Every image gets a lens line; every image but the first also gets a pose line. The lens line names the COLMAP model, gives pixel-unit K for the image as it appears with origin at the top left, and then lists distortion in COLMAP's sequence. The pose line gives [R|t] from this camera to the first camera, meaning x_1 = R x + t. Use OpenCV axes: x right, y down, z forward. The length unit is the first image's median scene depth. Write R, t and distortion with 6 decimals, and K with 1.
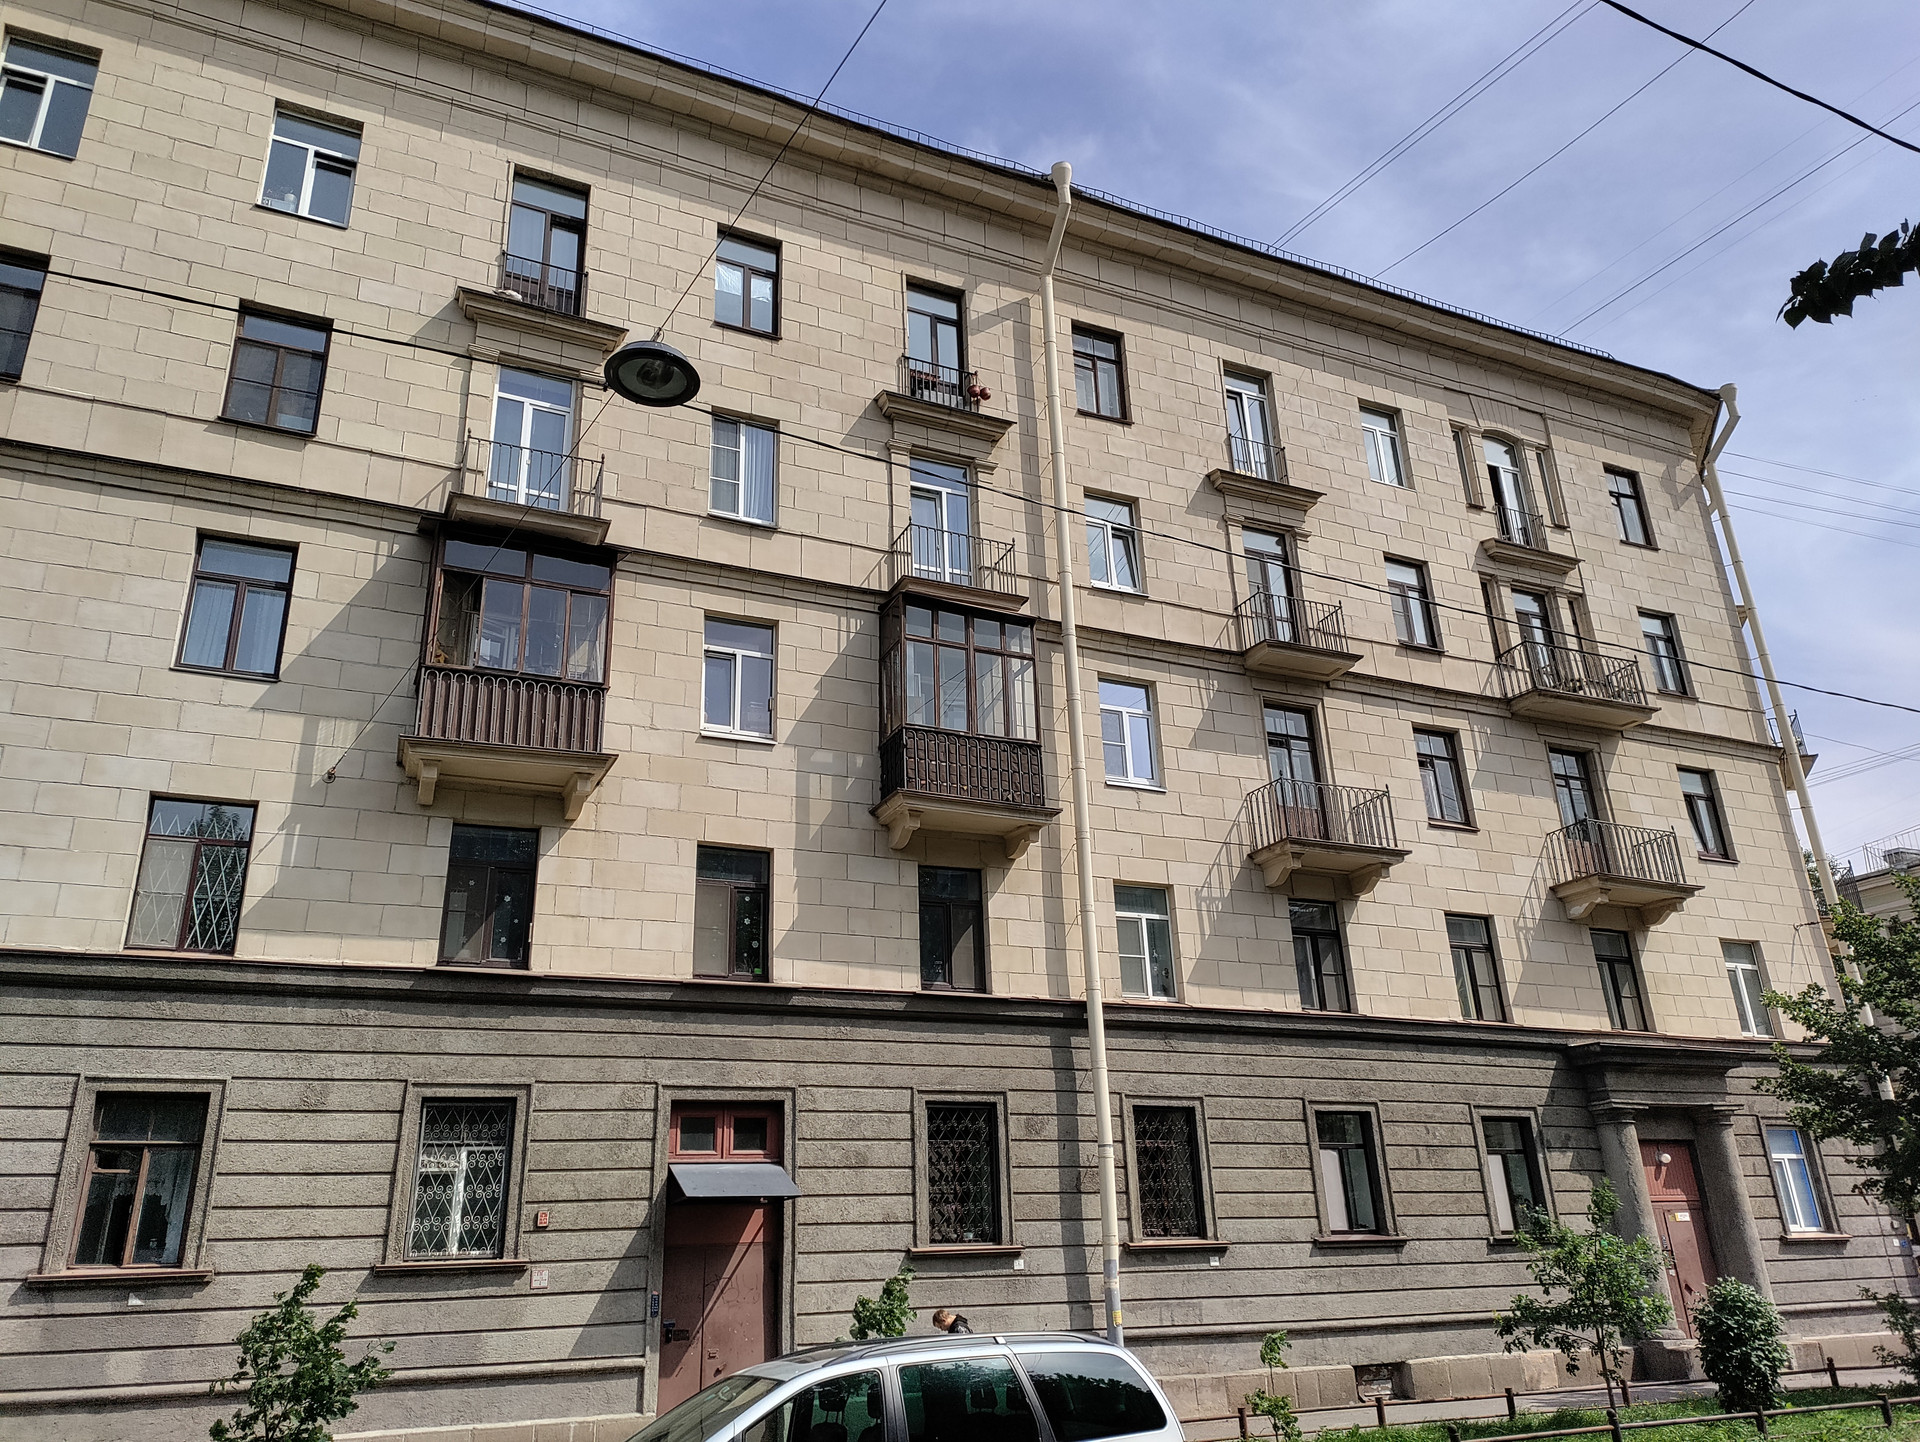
lens RADIAL K [[1402.2, 0, 960.3], [0, 1402.2, 705.6], [0, 0, 1]] dist [0.060786, -0.050206]
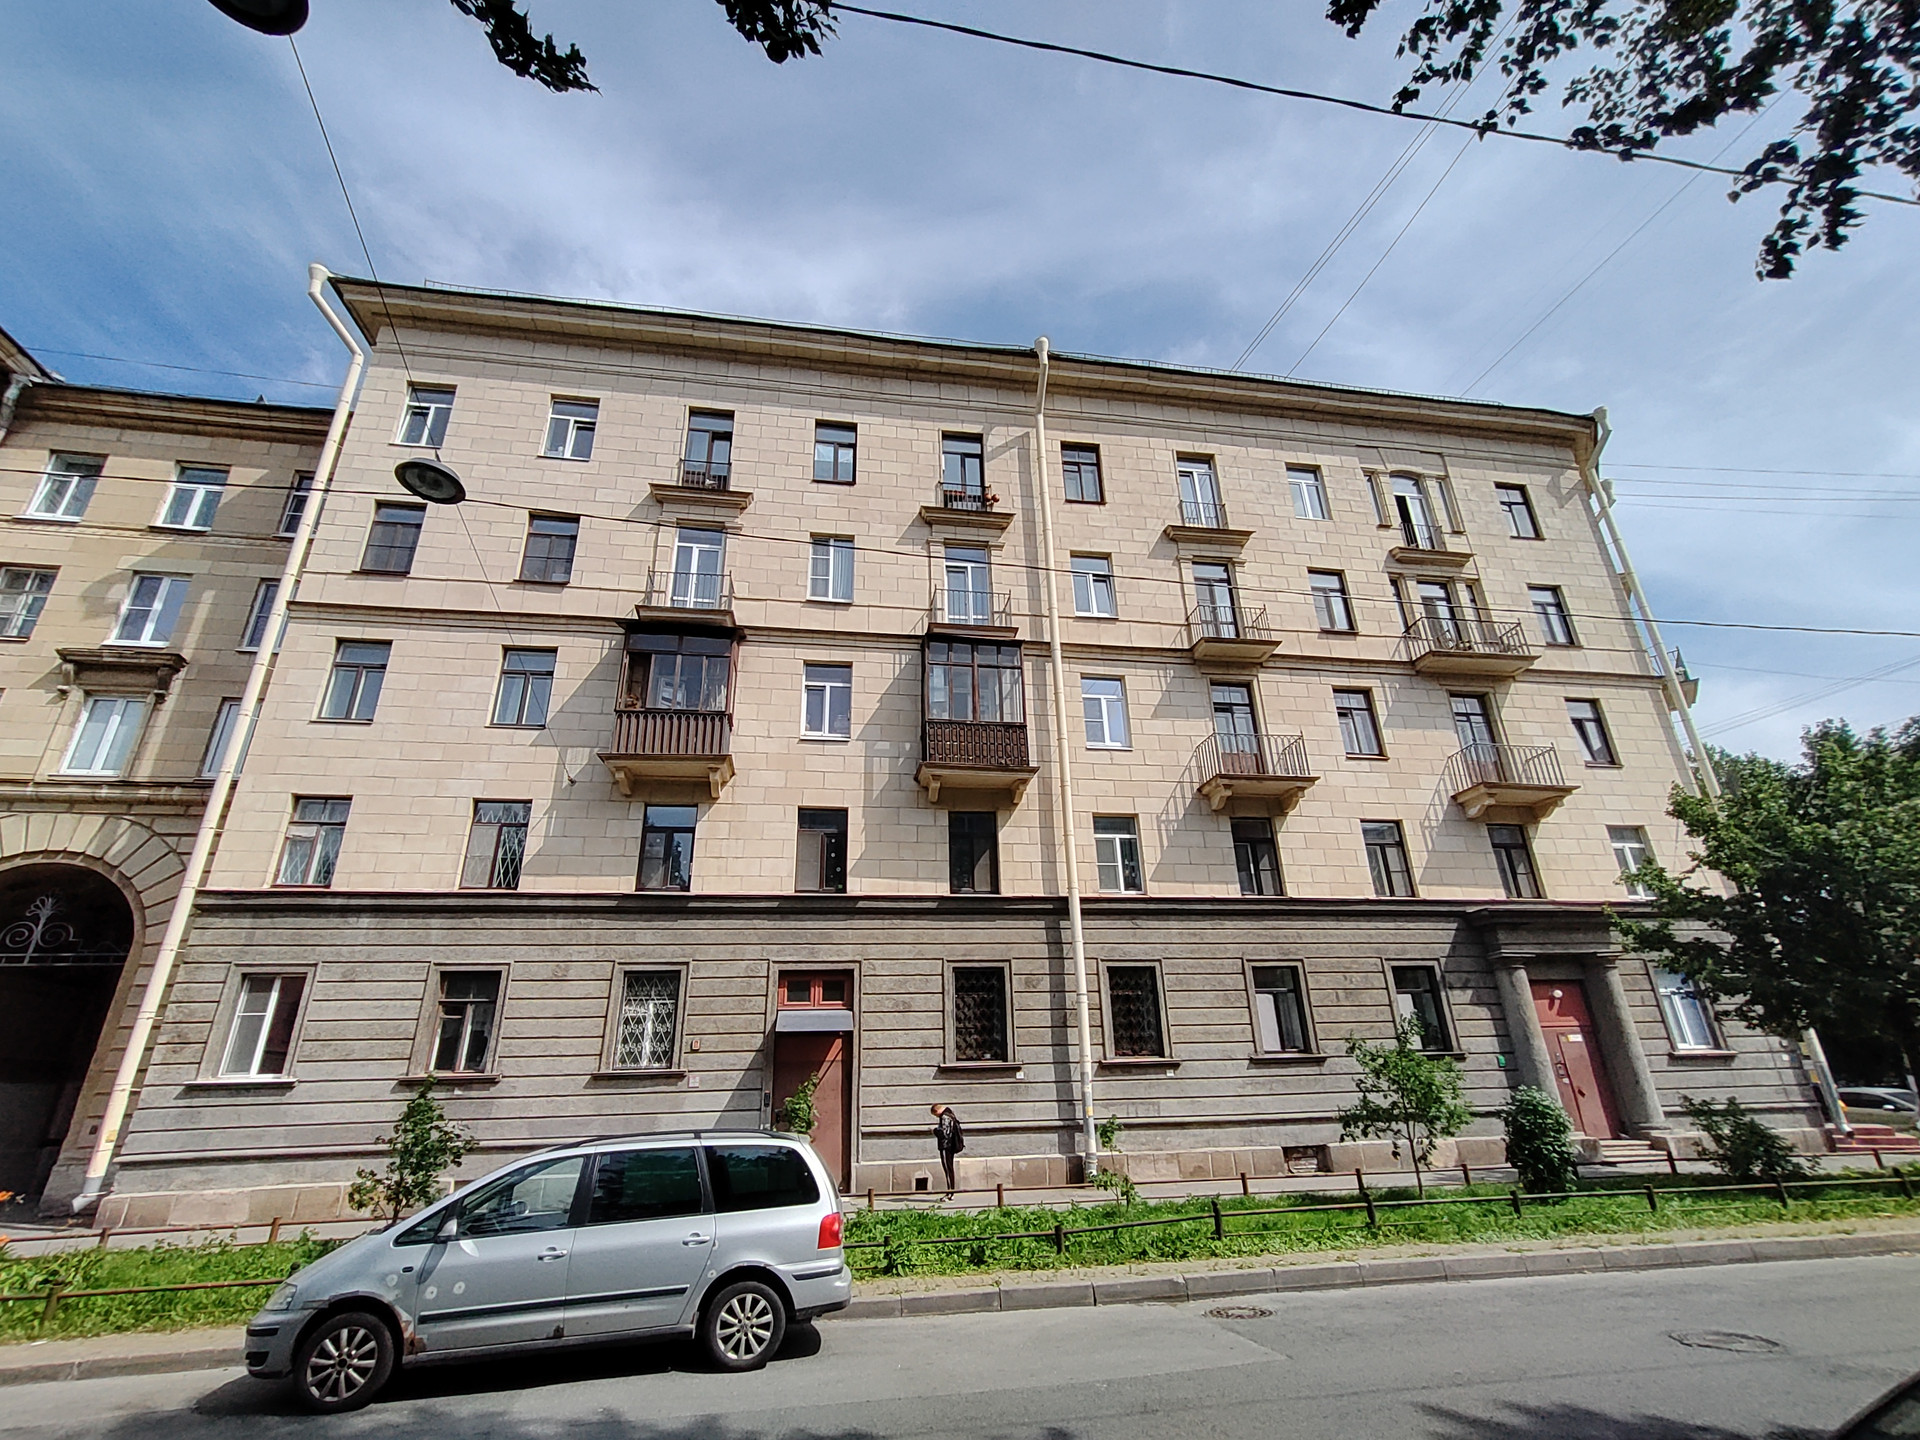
lens RADIAL K [[871.1, 0, 961.3], [0, 871.1, 722.0], [0, 0, 1]] dist [0.002546, 0.003161]
pose [[0.963527, -0.095280, -0.250073, 0.218931], [0.094590, 0.995406, -0.014806, 0.031440], [0.250335, -0.009388, 0.968114, 0.094070]]
